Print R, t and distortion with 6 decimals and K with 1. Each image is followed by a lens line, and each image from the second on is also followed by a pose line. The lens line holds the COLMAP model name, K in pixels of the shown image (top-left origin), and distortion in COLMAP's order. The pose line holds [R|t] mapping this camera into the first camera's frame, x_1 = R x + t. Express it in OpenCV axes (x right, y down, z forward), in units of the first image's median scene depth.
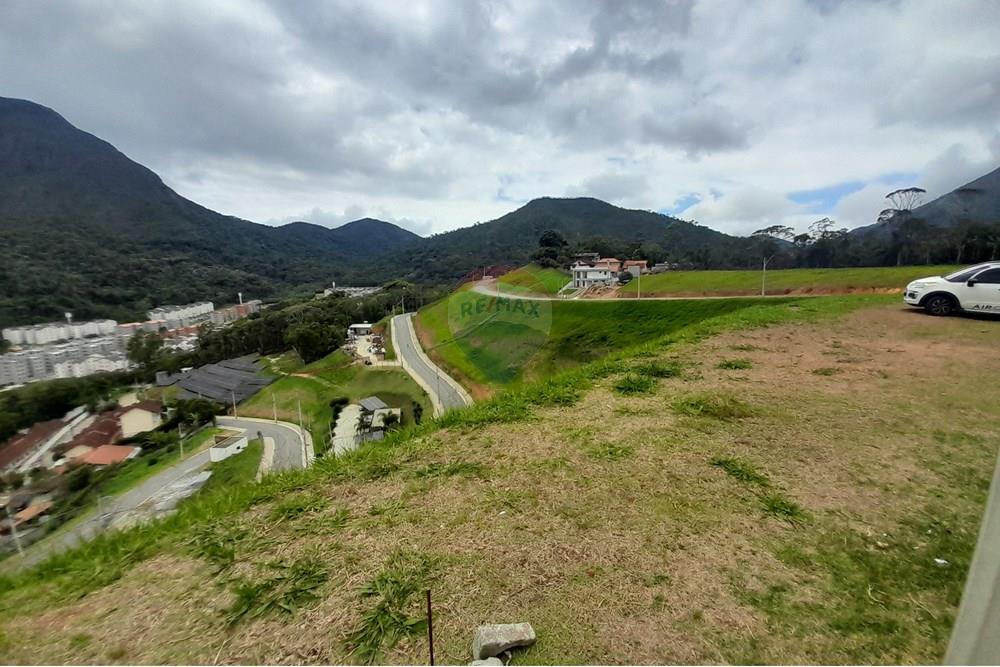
lens RADIAL K [[393.4, 0, 515.5], [0, 393.4, 333.8], [0, 0, 1]] dist [0.017334, -0.014336]
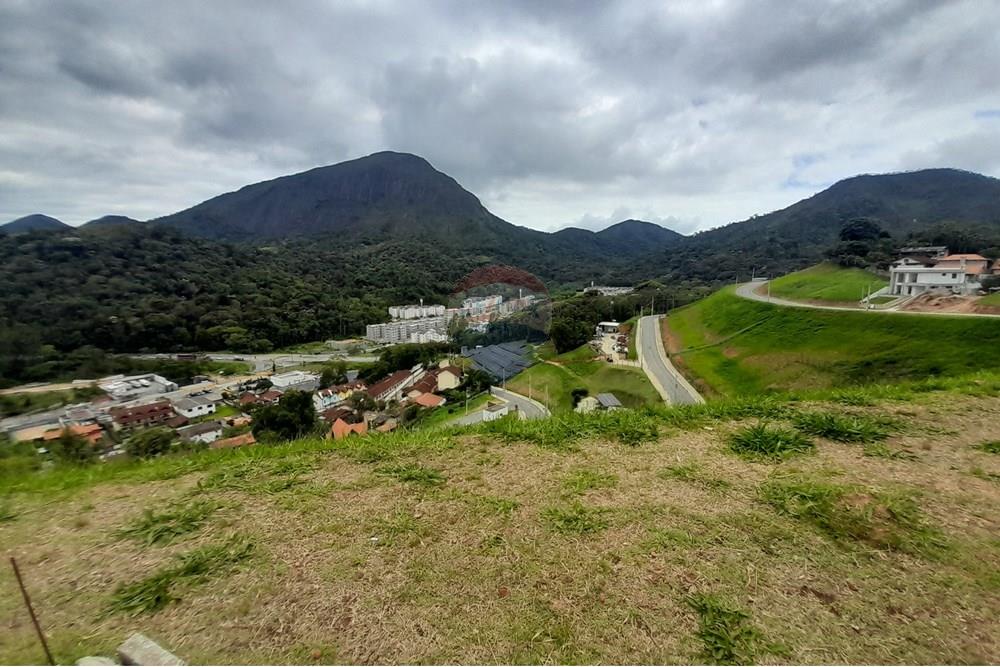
lens RADIAL K [[394.1, 0, 515.7], [0, 394.1, 334.6], [0, 0, 1]] dist [0.014343, -0.011254]
pose [[0.812708, 0.096176, -0.574679, 0.008957], [-0.095814, 0.994916, 0.031005, -0.000723], [0.574740, 0.029864, 0.817791, 0.005912]]
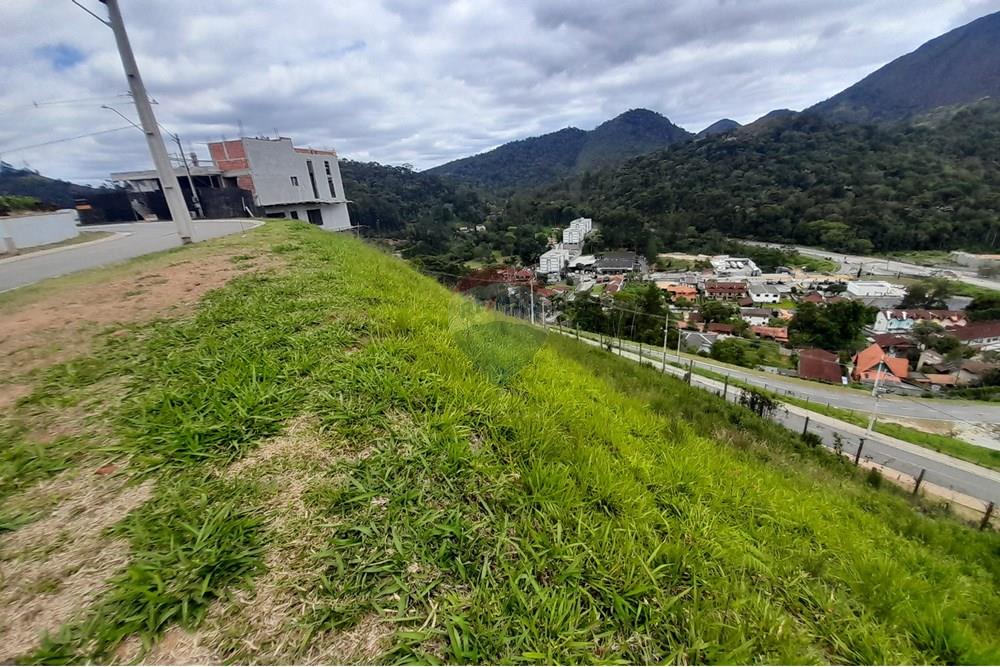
lens RADIAL K [[393.3, 0, 516.0], [0, 393.3, 333.8], [0, 0, 1]] dist [0.023577, -0.017303]
pose [[-0.357500, 0.358270, -0.862459, 0.047580], [-0.078970, 0.908586, 0.410165, -0.010041], [0.930568, 0.214742, -0.296527, 0.073910]]
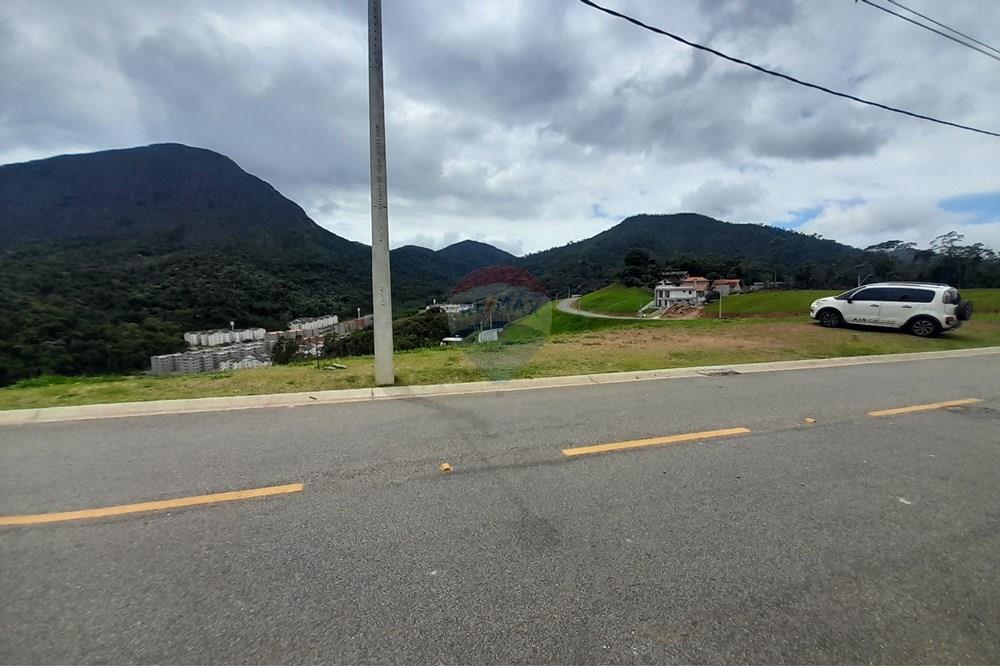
lens RADIAL K [[394.1, 0, 516.5], [0, 394.1, 336.1], [0, 0, 1]] dist [0.014343, -0.011254]
pose [[0.974077, 0.030759, -0.224117, 0.024100], [-0.039851, 0.998551, -0.036160, 0.003773], [0.222680, 0.044154, 0.973891, -0.023737]]
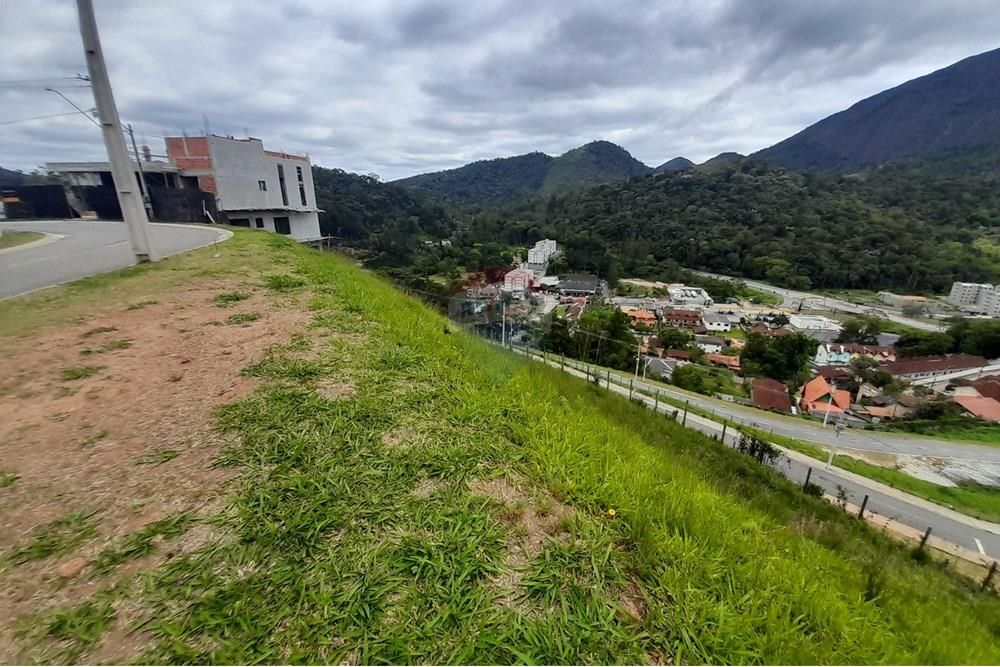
lens RADIAL K [[393.3, 0, 514.1], [0, 393.3, 332.0], [0, 0, 1]] dist [0.023577, -0.017303]
pose [[-0.285461, 0.303563, -0.909044, 0.041676], [-0.153870, 0.921690, 0.356105, -0.010031], [0.945958, 0.241529, -0.216397, 0.060962]]
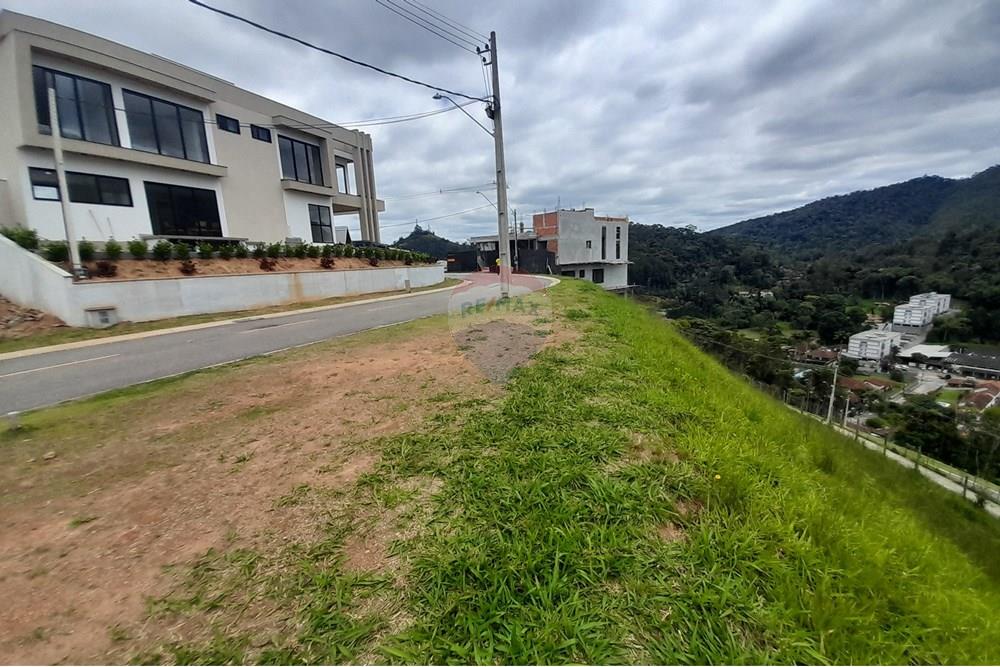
lens RADIAL K [[395.3, 0, 510.9], [0, 395.3, 333.4], [0, 0, 1]] dist [0.000721, -0.006136]
pose [[-0.855805, 0.136586, -0.498941, 0.044974], [-0.033504, 0.947853, 0.316942, -0.010961], [0.516213, 0.287957, -0.806601, 0.068127]]
